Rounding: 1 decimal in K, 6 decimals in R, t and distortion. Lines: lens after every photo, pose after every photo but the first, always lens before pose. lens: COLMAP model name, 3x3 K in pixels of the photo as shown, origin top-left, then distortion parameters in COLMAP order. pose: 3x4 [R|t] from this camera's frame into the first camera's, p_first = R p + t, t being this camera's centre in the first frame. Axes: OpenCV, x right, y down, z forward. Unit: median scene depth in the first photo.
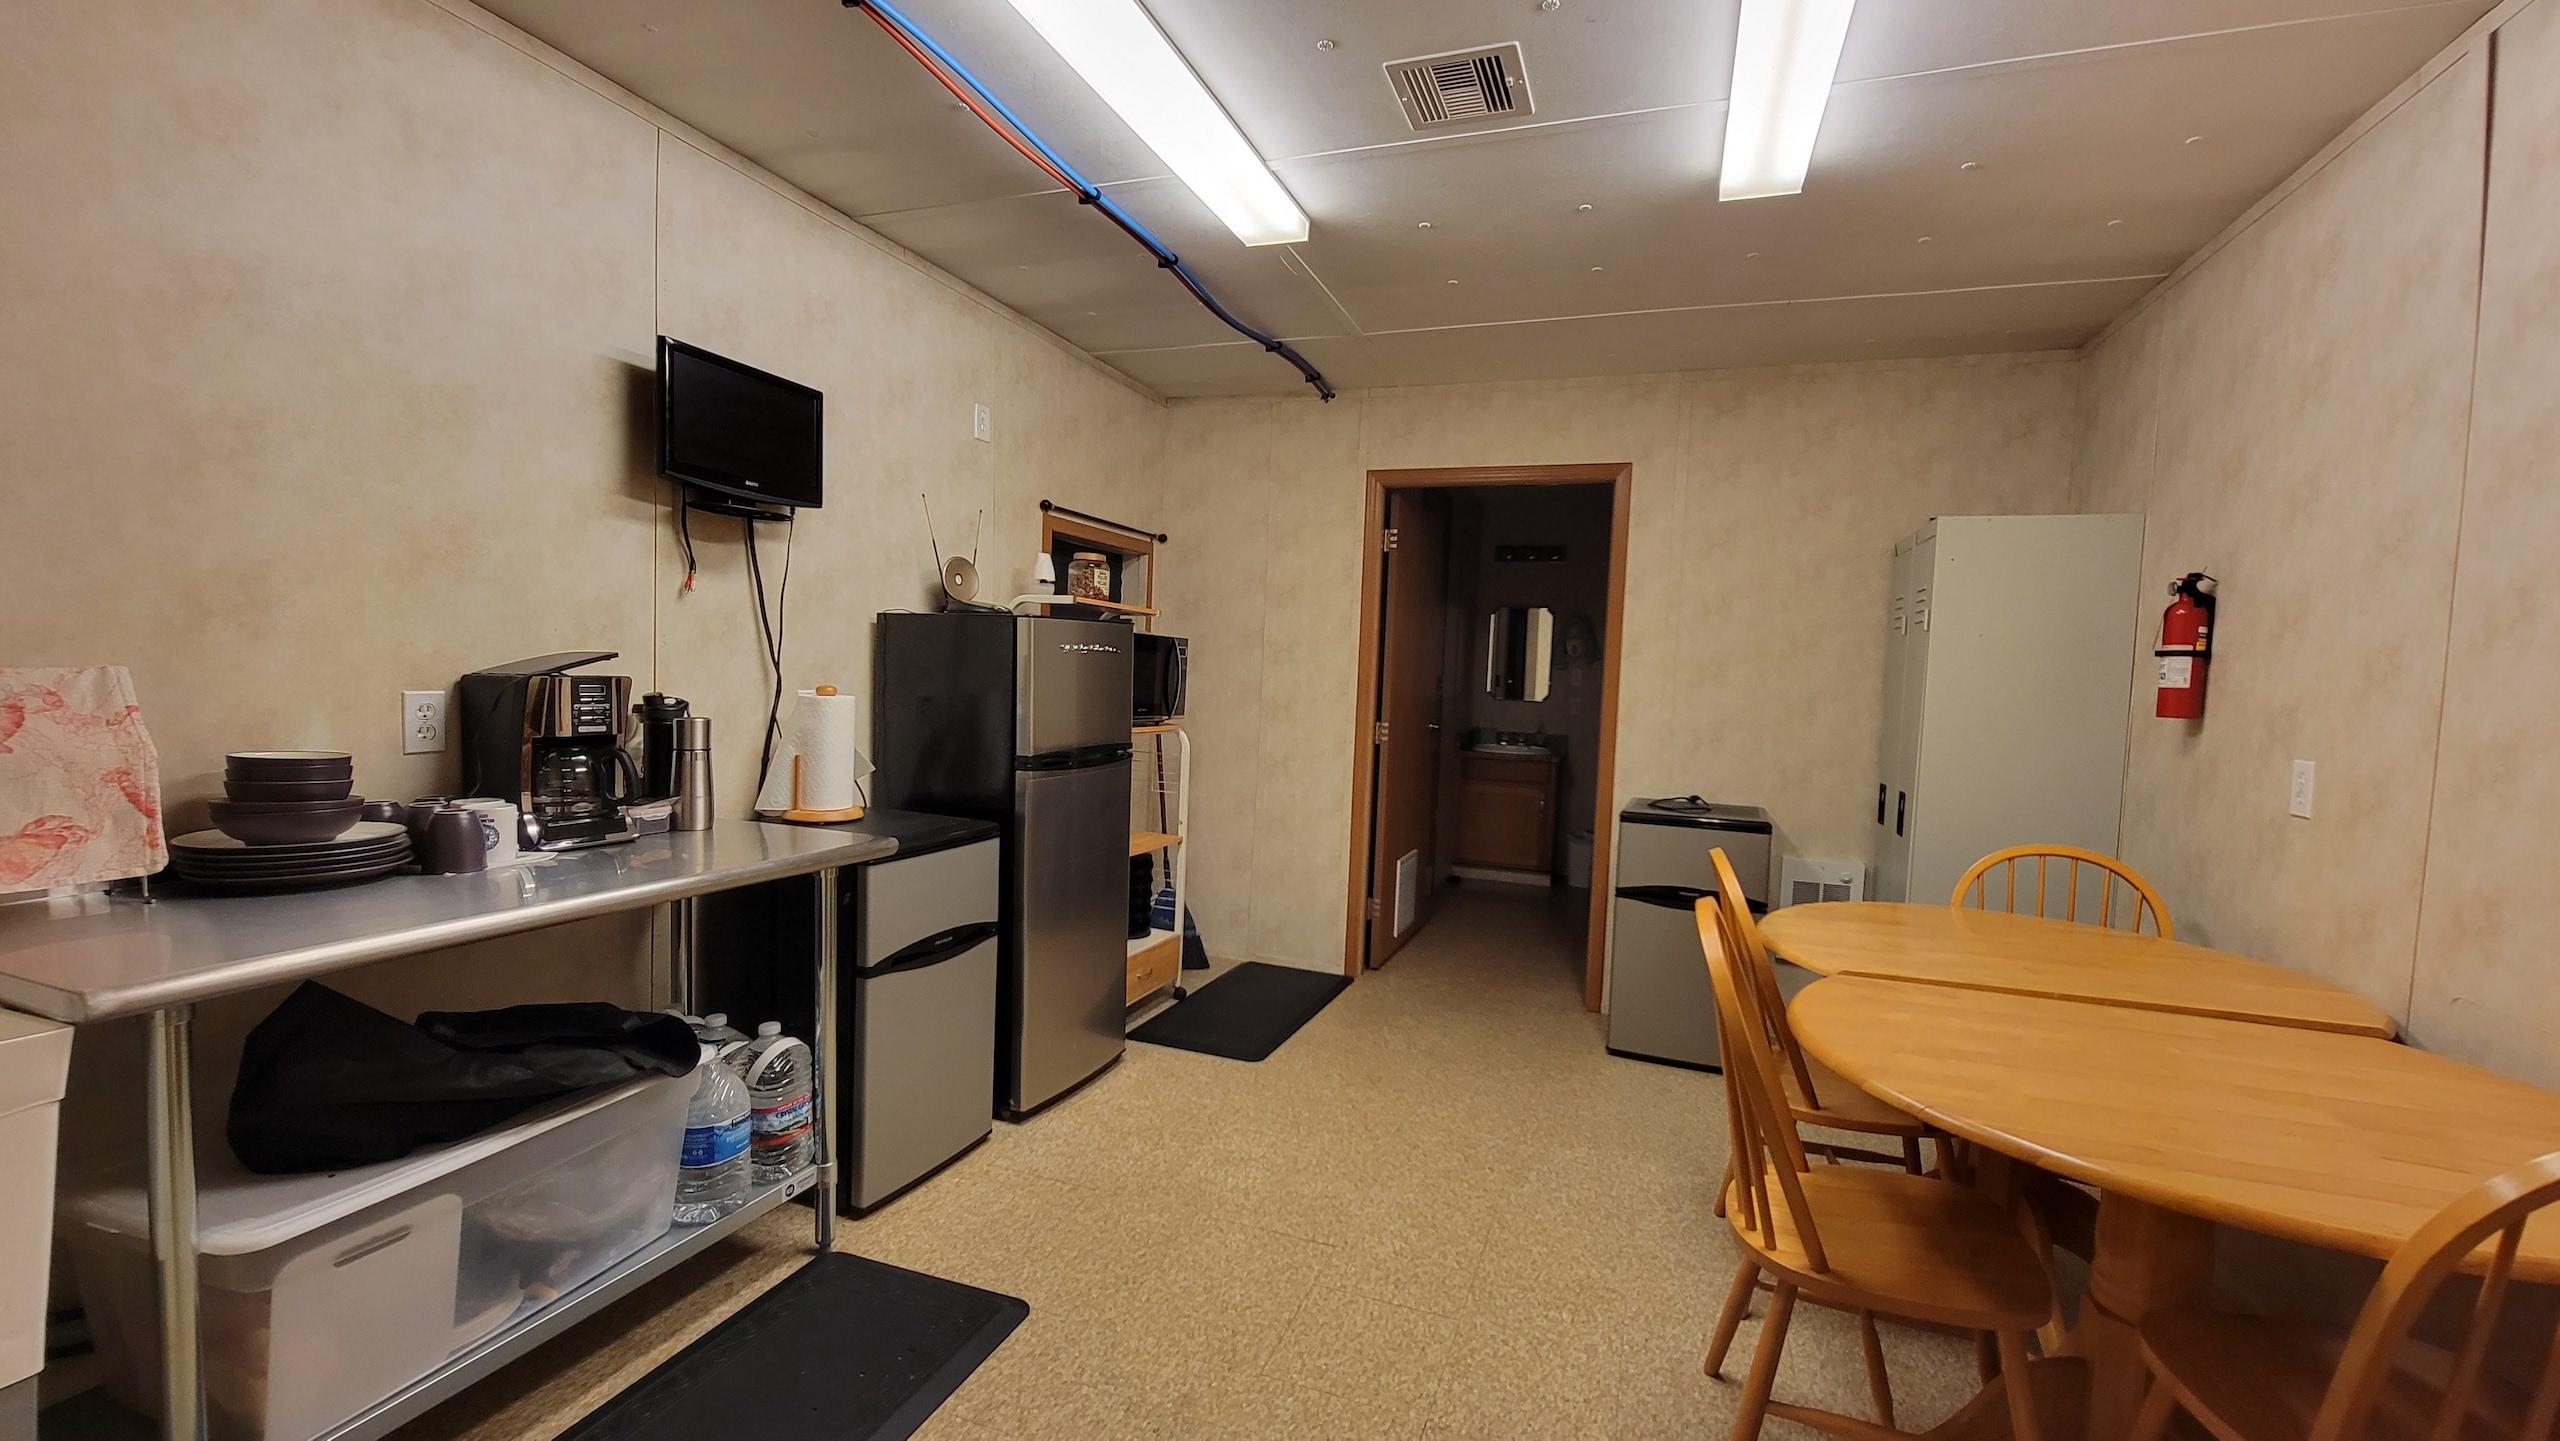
lens RADIAL K [[1036.8, 0, 1286.1], [0, 1036.8, 724.4], [0, 0, 1]] dist [0.000660, 0.000057]
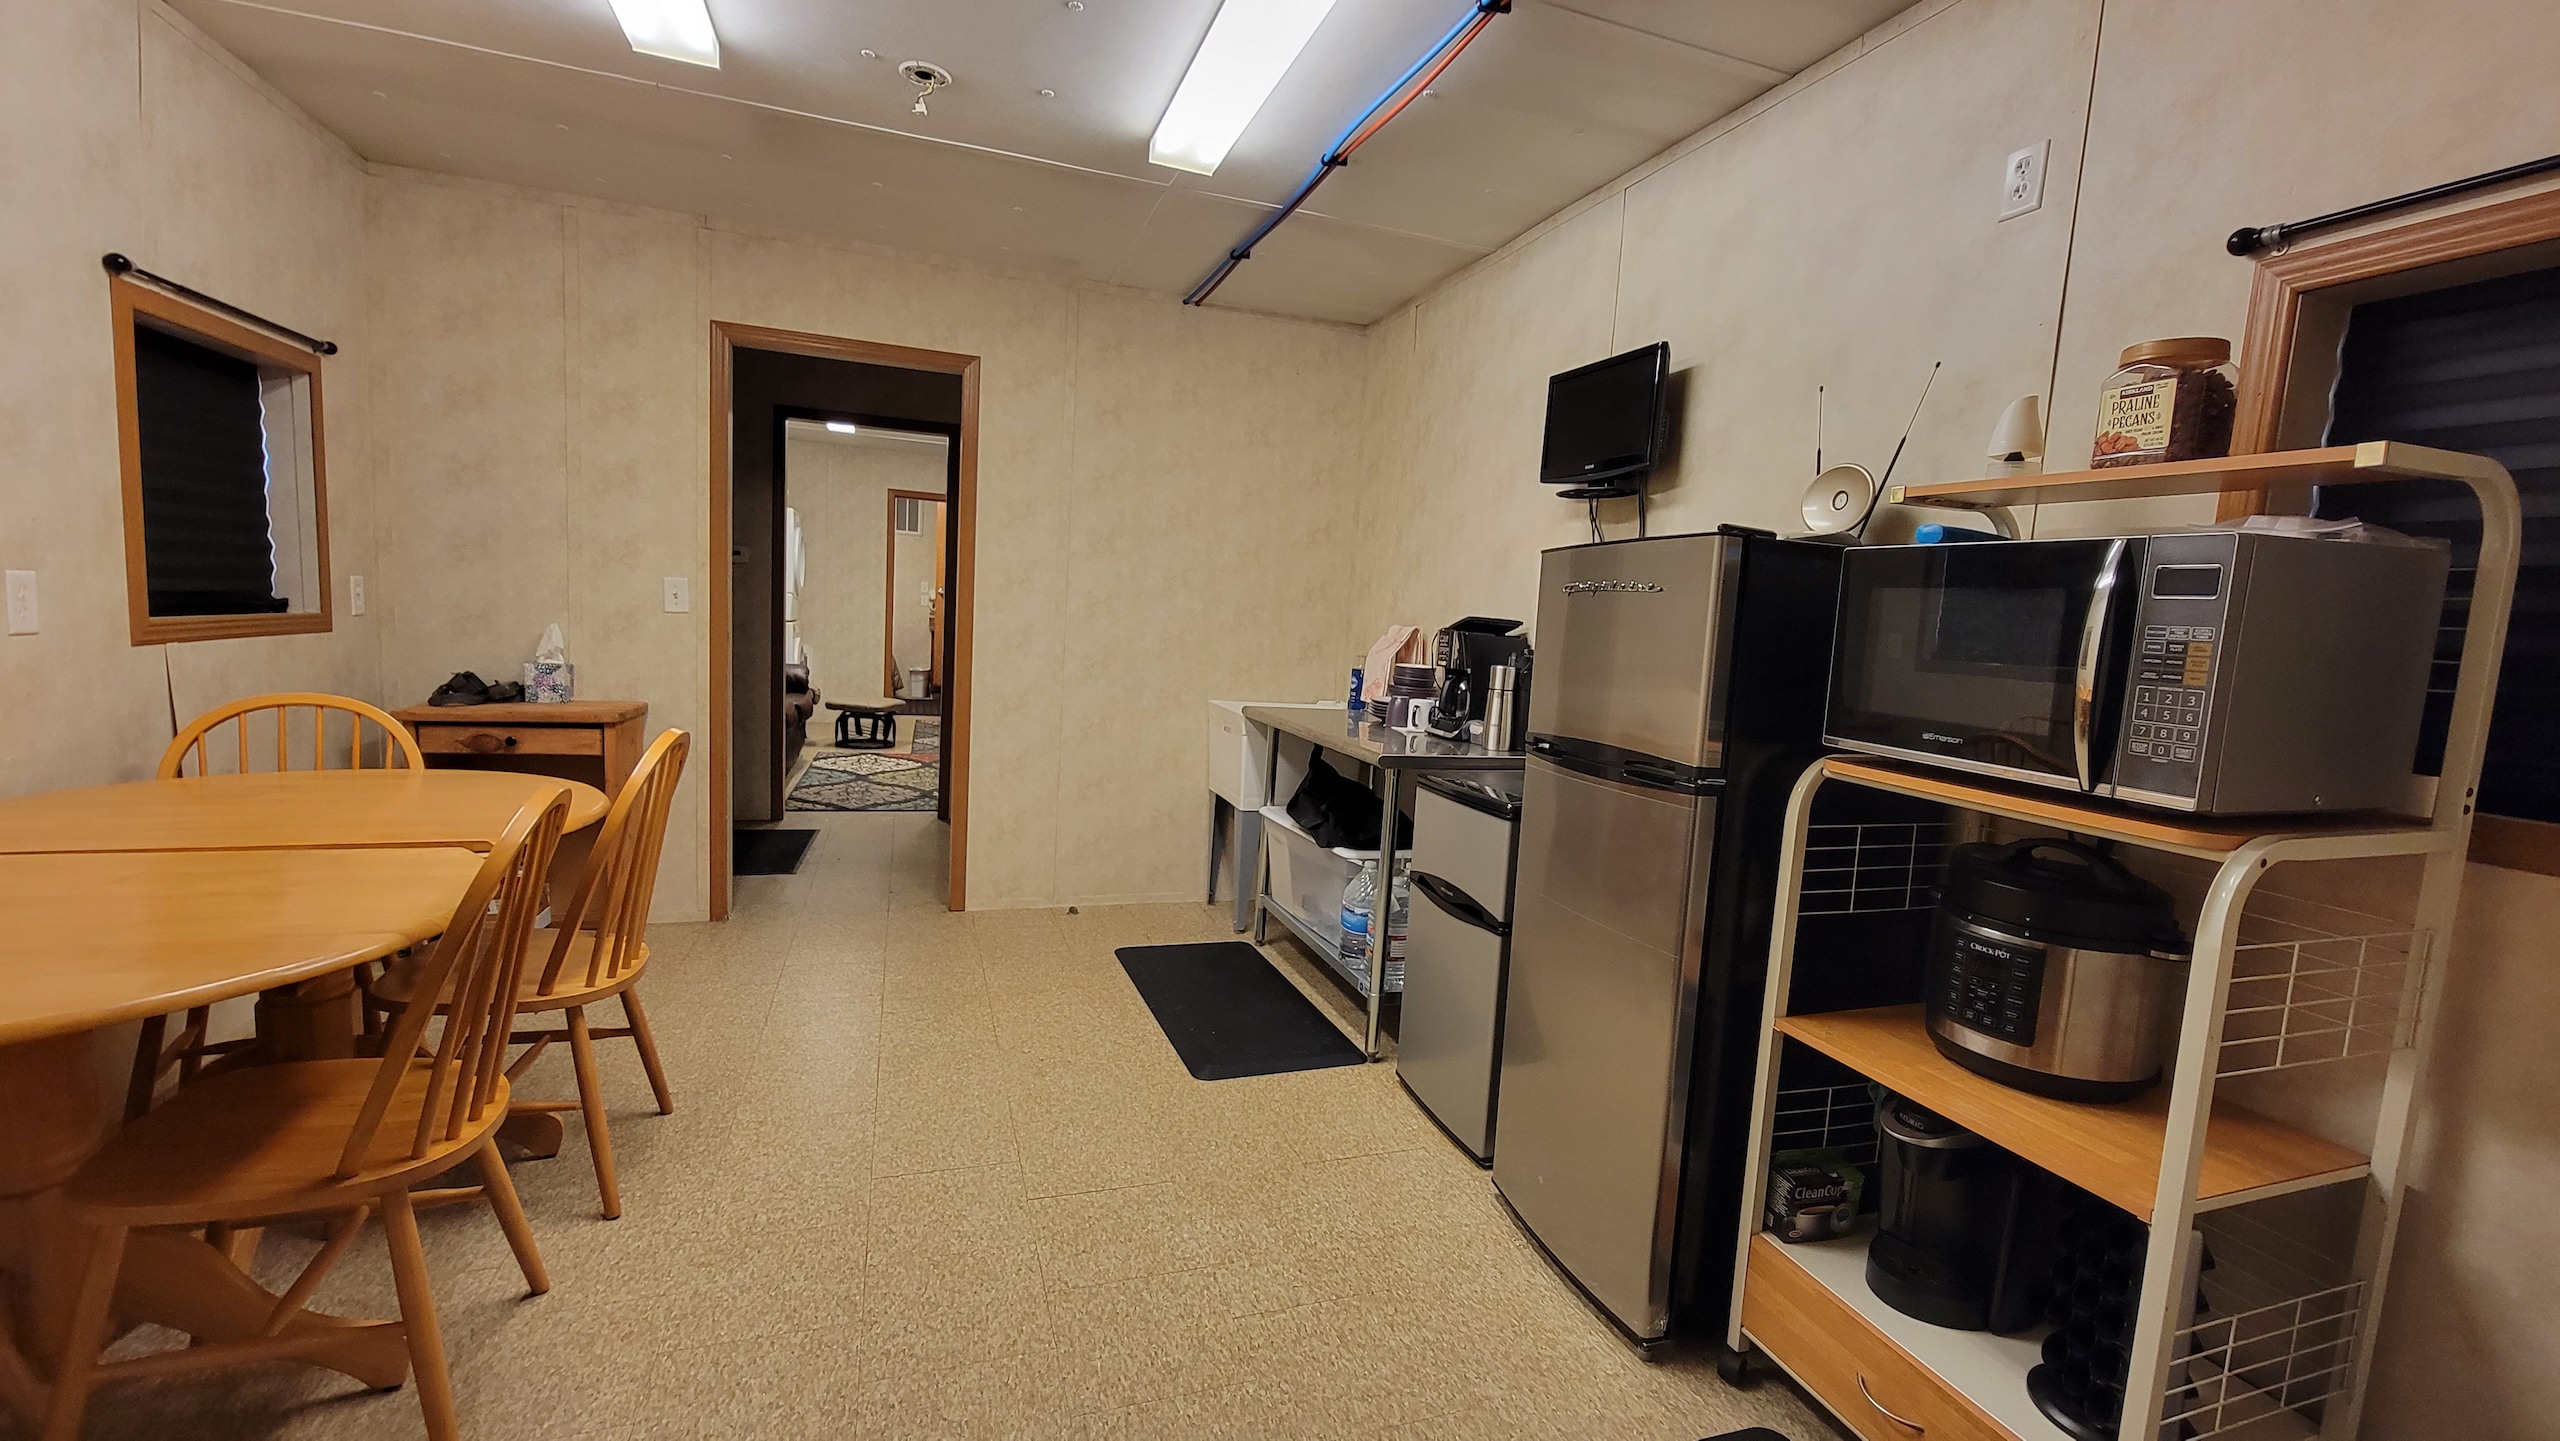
lens RADIAL K [[1036.8, 0, 1277.4], [0, 1036.8, 723.4], [0, 0, 1]] dist [0.000660, 0.000057]
pose [[-0.765055, -0.013261, -0.643828, 0.439782], [-0.121003, 0.984940, 0.123500, -0.055663], [0.632494, 0.172389, -0.755138, 1.616702]]
